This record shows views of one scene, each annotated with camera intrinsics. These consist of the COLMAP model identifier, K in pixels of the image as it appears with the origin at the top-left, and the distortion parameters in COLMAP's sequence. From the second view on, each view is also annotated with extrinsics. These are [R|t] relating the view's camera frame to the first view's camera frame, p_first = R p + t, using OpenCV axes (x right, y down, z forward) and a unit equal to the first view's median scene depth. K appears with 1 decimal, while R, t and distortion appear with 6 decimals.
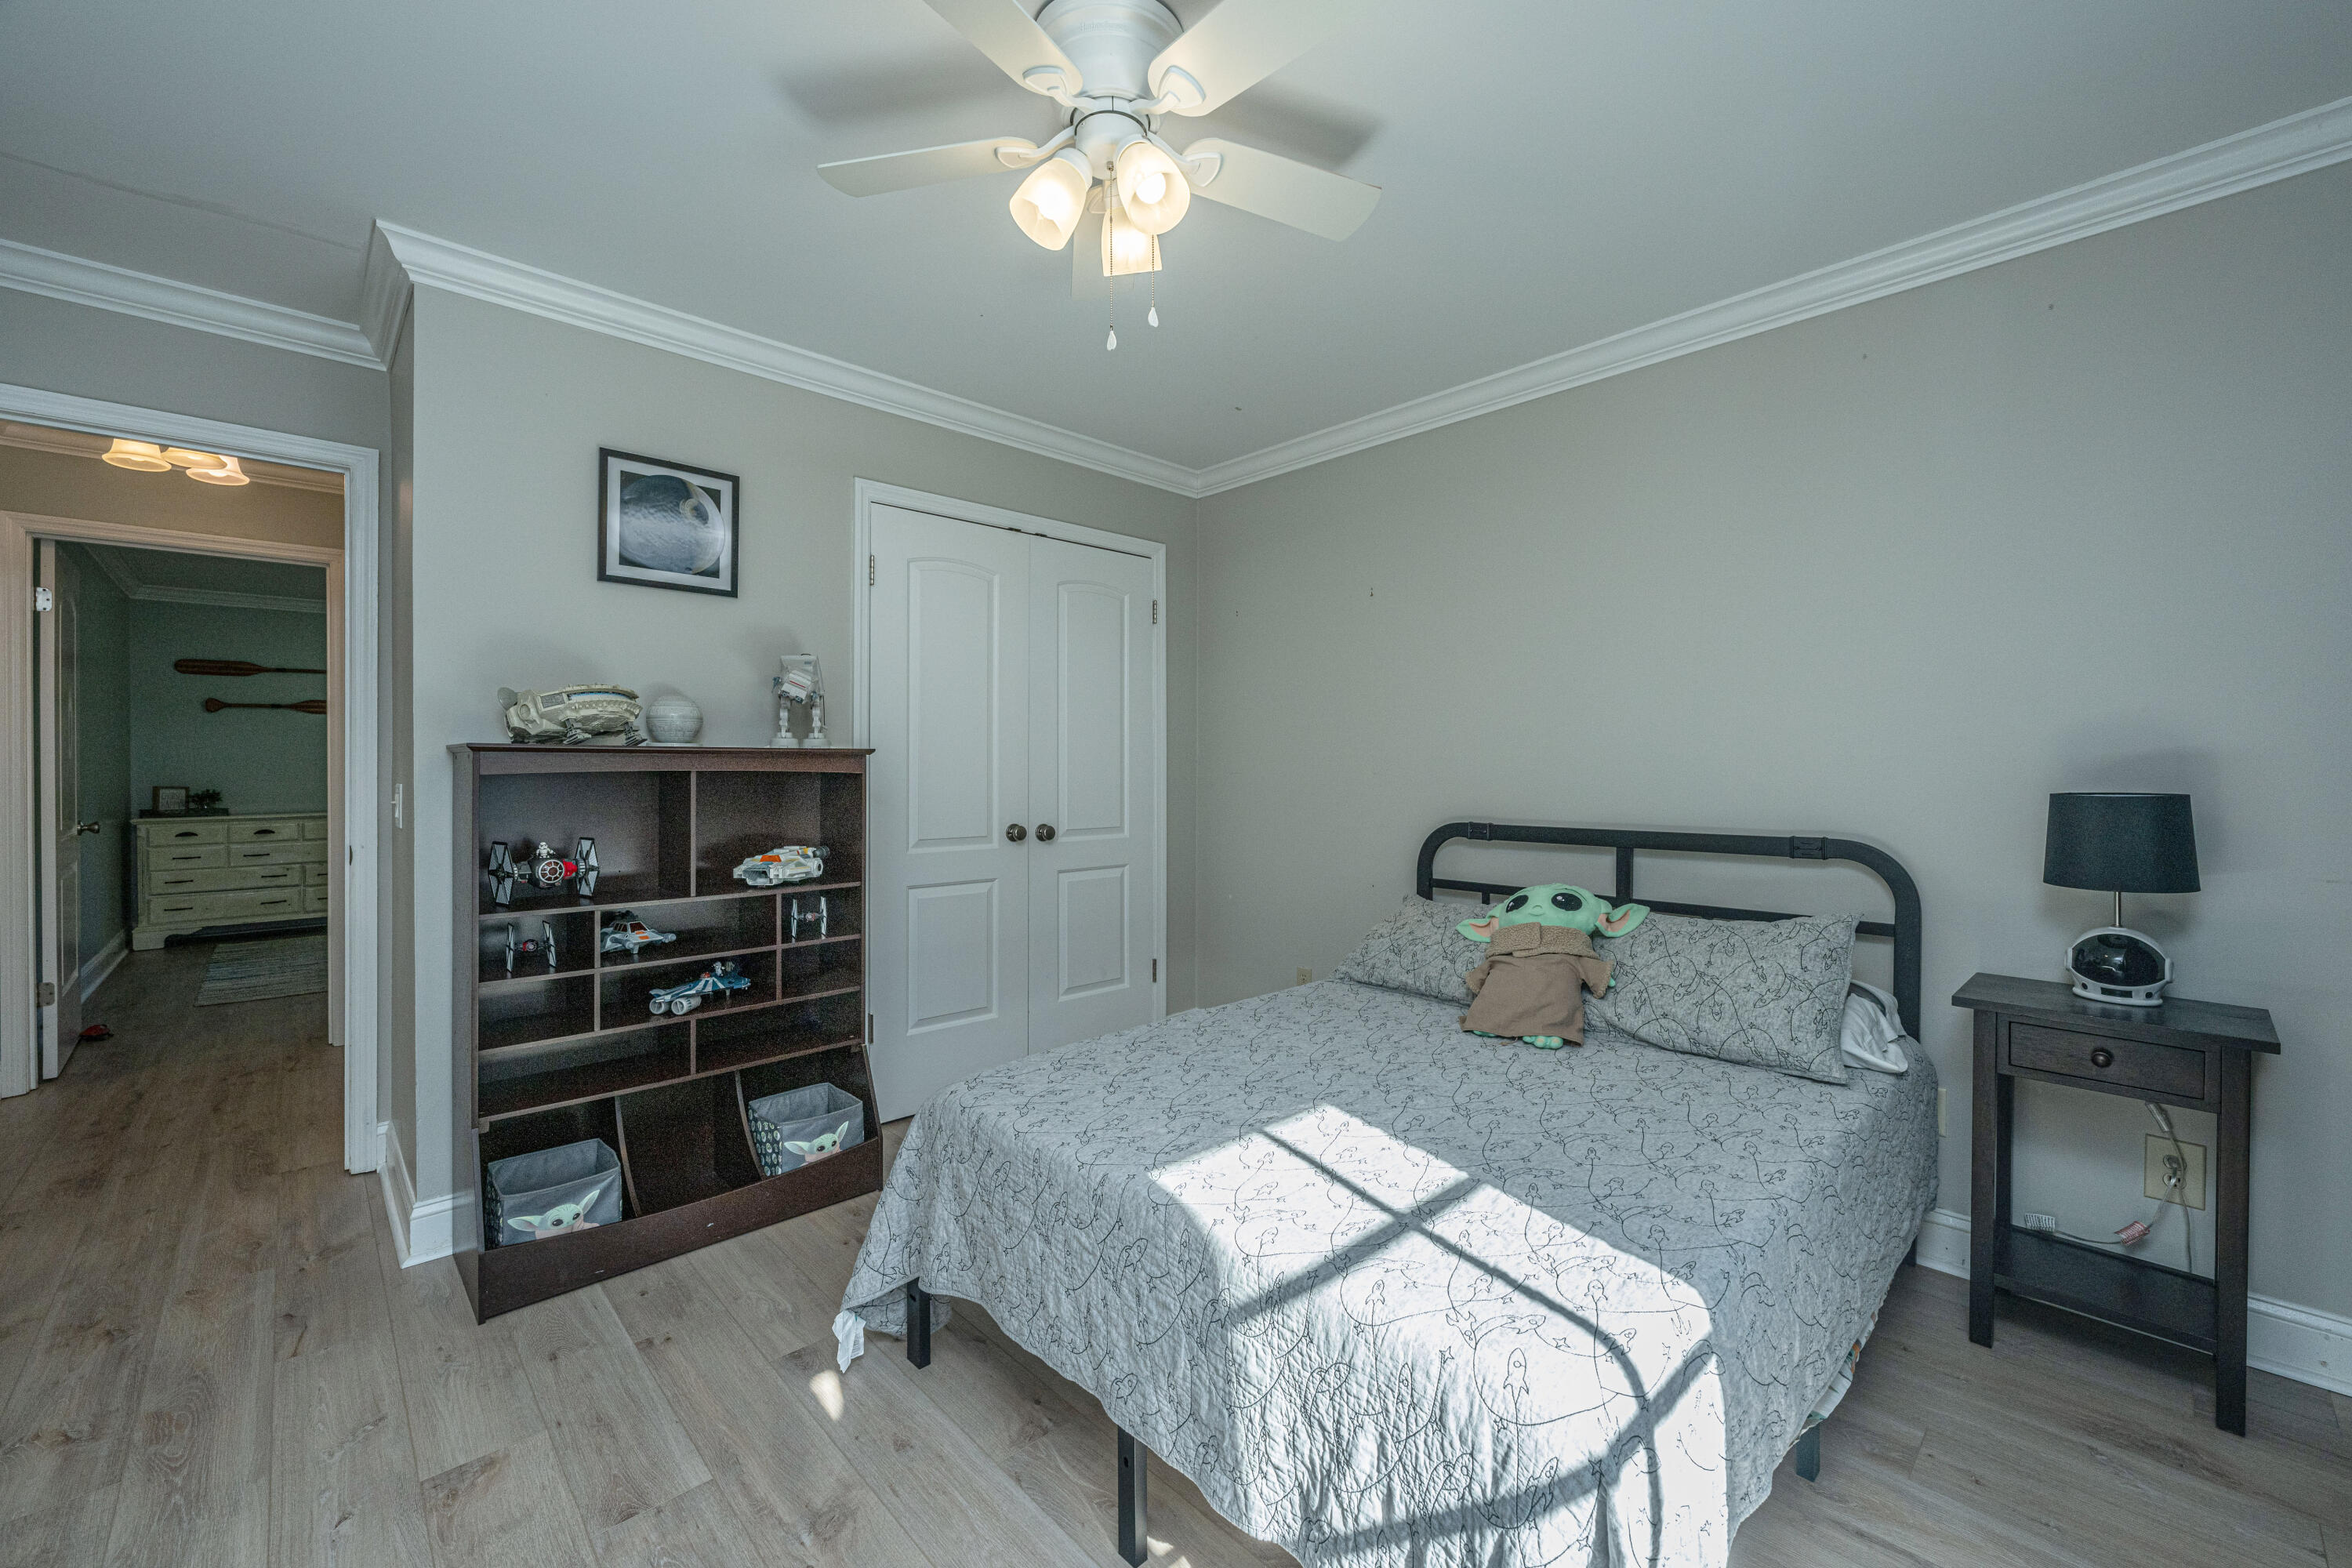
lens RADIAL K [[949.5, 0, 1172.2], [0, 949.5, 770.0], [0, 0, 1]] dist [-0.001163, -0.000981]
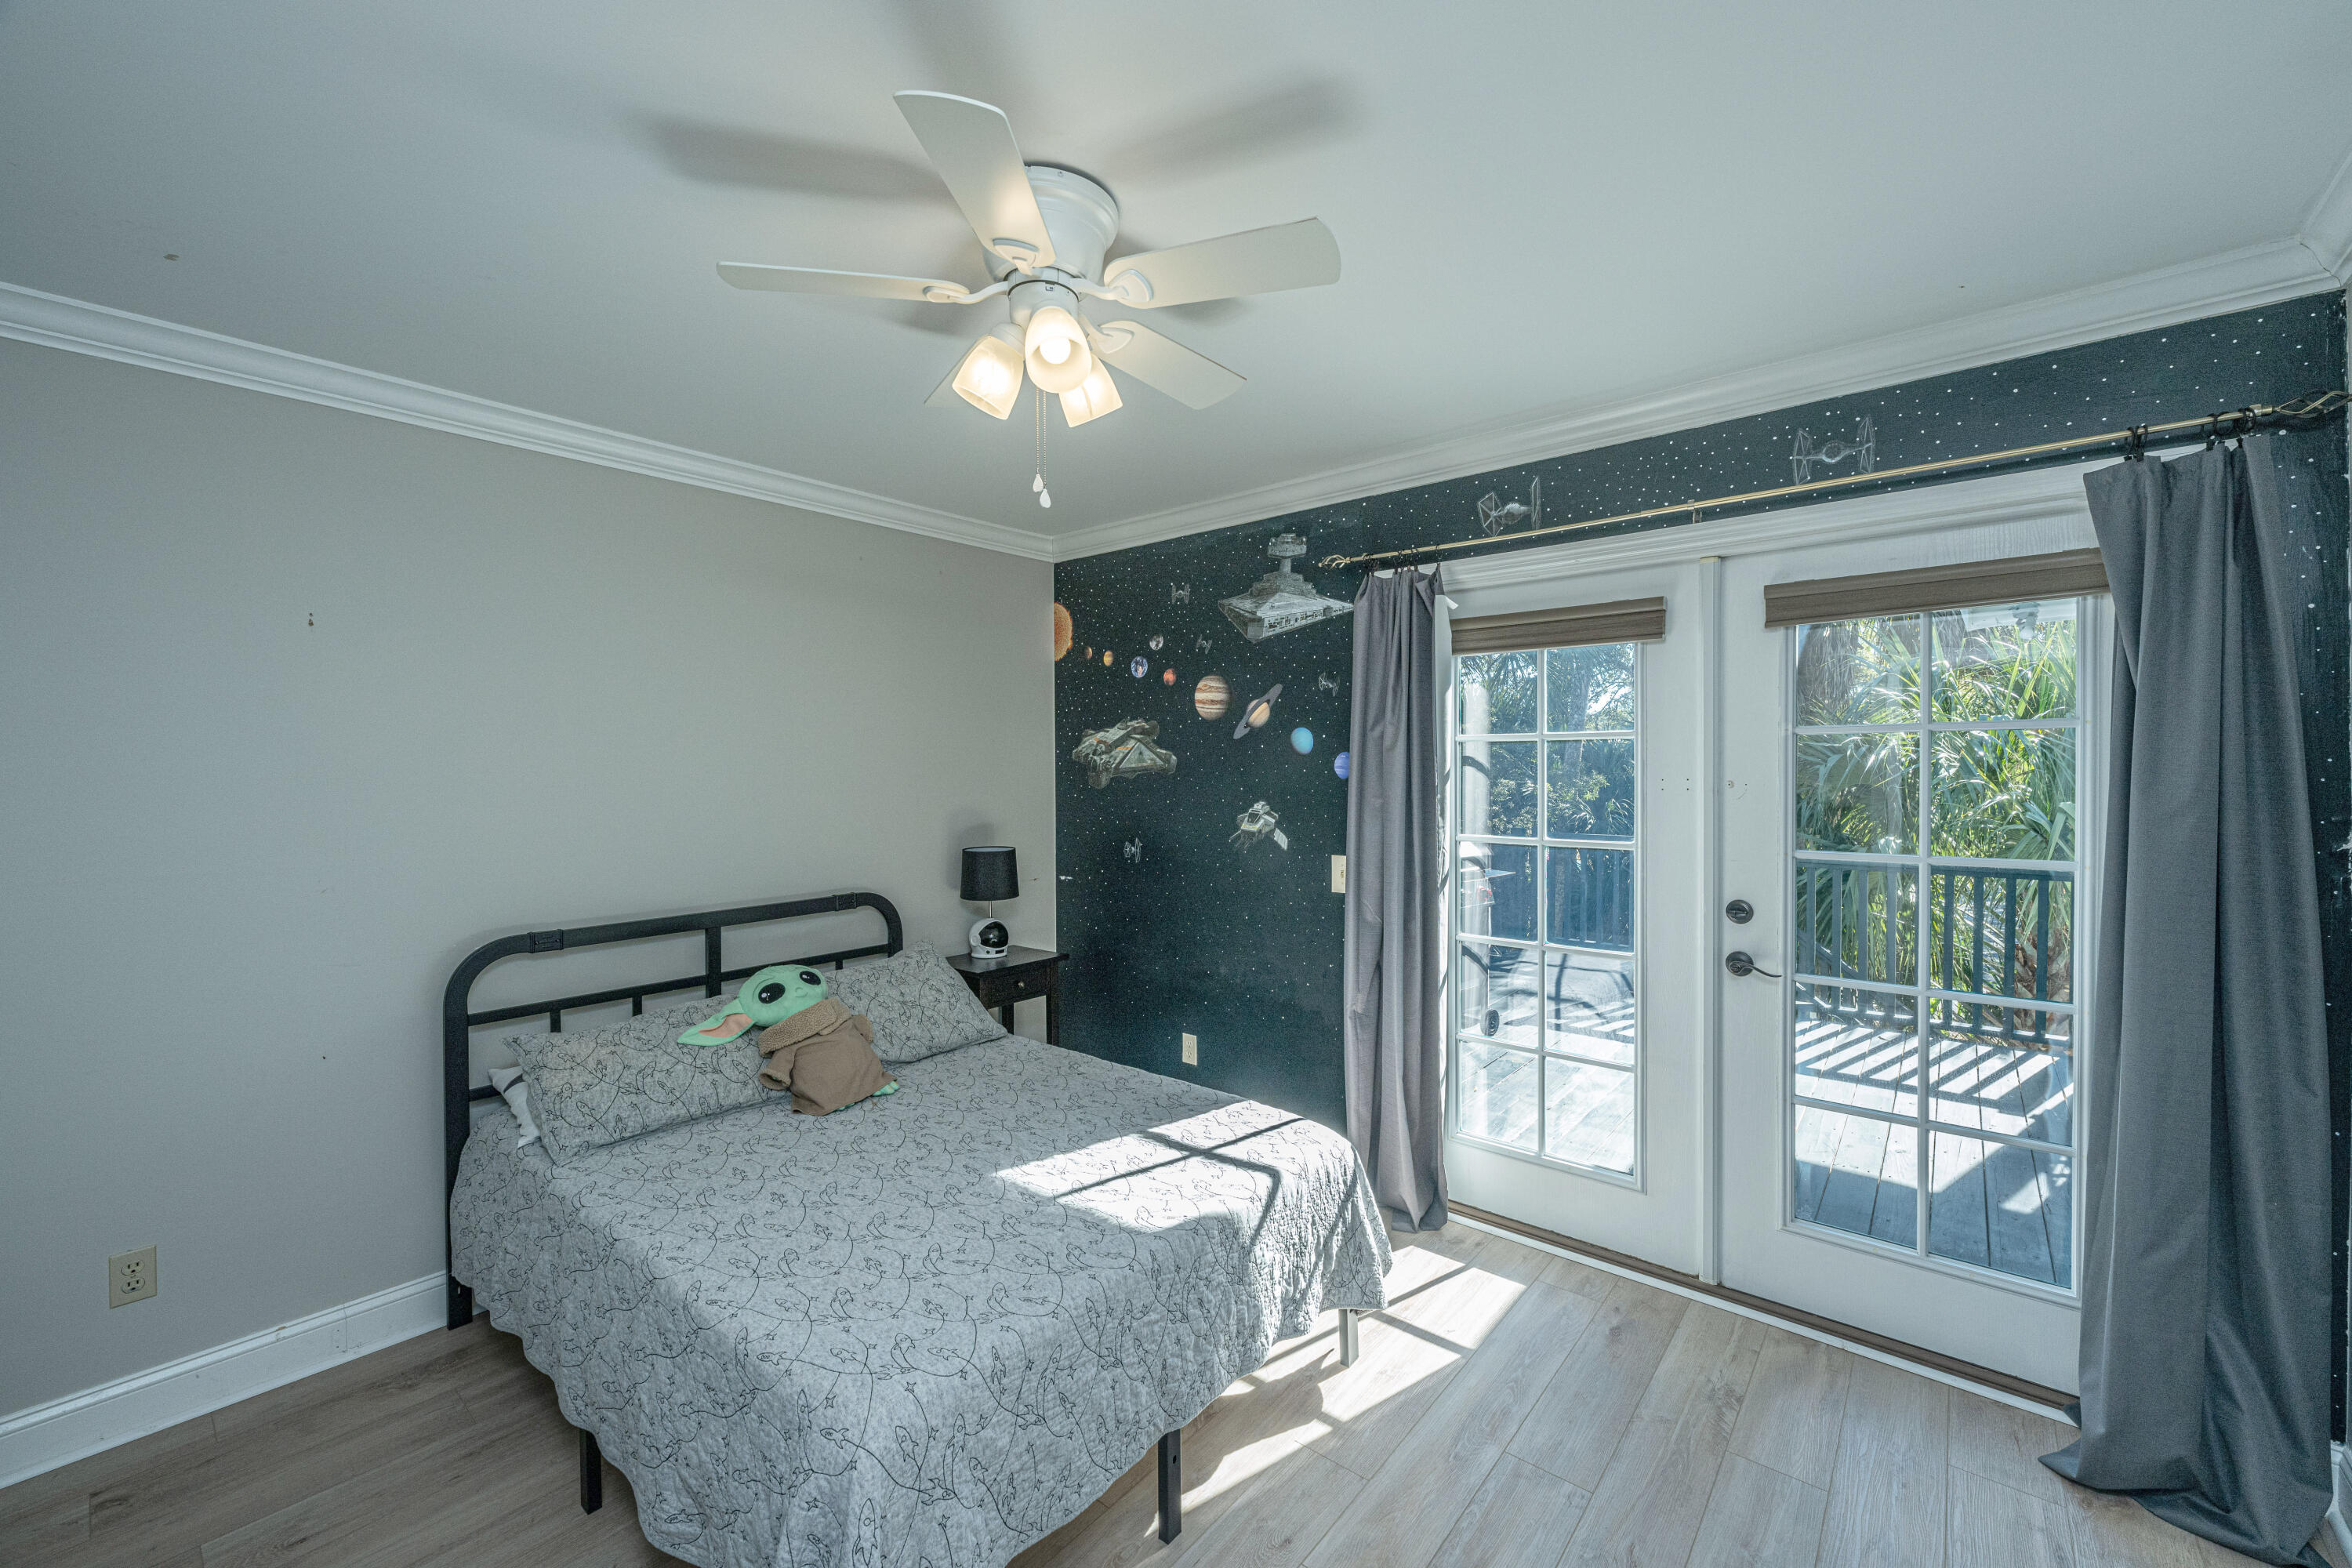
lens RADIAL K [[949.5, 0, 1192.0], [0, 949.5, 770.8], [0, 0, 1]] dist [-0.001163, -0.000981]
pose [[-0.131784, -0.006412, 0.991258, -1.414680], [0.013237, 0.999879, 0.008228, -0.210689], [-0.991190, 0.014206, -0.131683, 1.237595]]
